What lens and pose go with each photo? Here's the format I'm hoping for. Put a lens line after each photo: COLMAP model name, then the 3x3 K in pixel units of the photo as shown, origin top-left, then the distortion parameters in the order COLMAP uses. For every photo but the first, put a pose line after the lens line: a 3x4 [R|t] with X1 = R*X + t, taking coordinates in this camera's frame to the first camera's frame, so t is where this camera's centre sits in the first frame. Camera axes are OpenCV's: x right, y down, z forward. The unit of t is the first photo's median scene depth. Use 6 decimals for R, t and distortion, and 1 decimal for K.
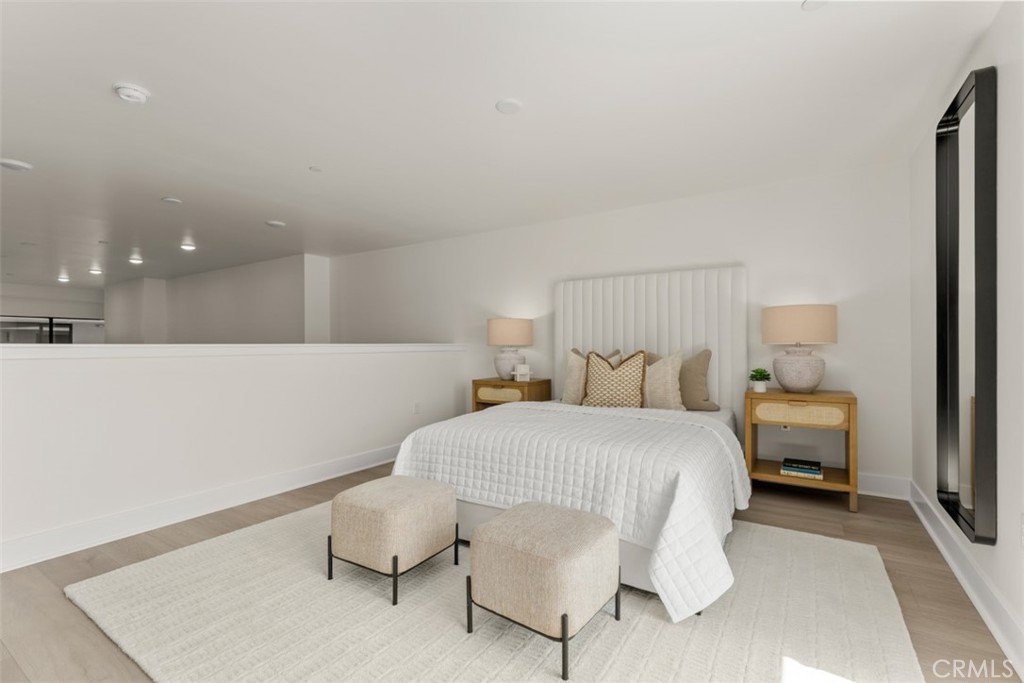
lens RADIAL K [[470.2, 0, 512.0], [0, 470.2, 341.5], [0, 0, 1]] dist [0.022362, -0.000108]
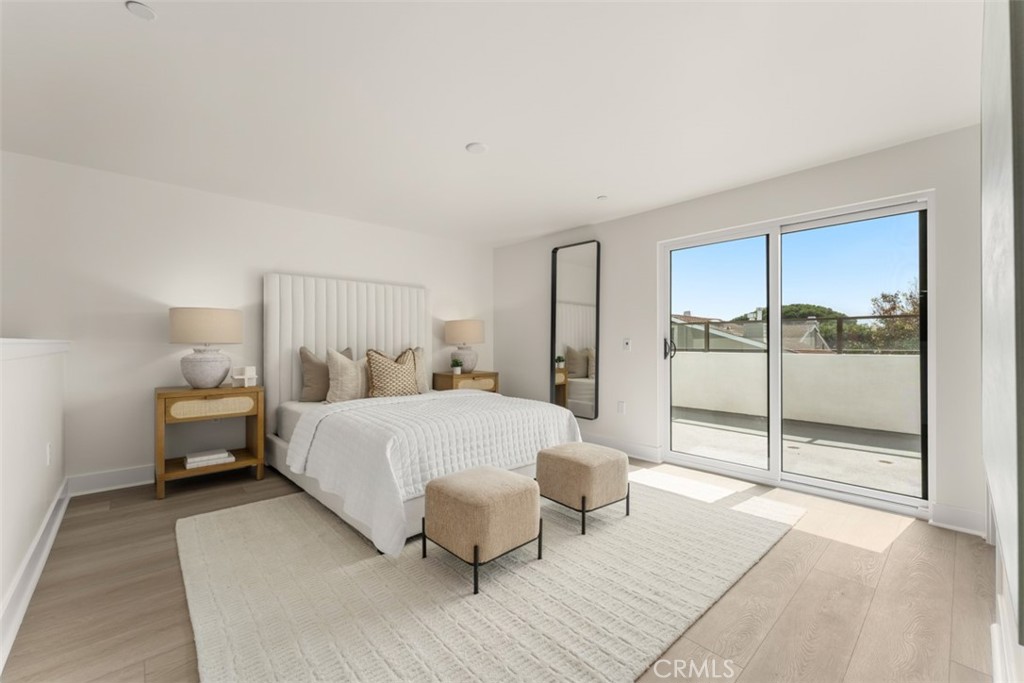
lens RADIAL K [[414.5, 0, 515.0], [0, 414.5, 337.1], [0, 0, 1]] dist [-0.001745, -0.000218]
pose [[0.252562, 0.016484, 0.967440, -0.651844], [-0.007615, 0.999858, -0.015048, 0.005900], [-0.967551, -0.003566, 0.252651, 0.408059]]
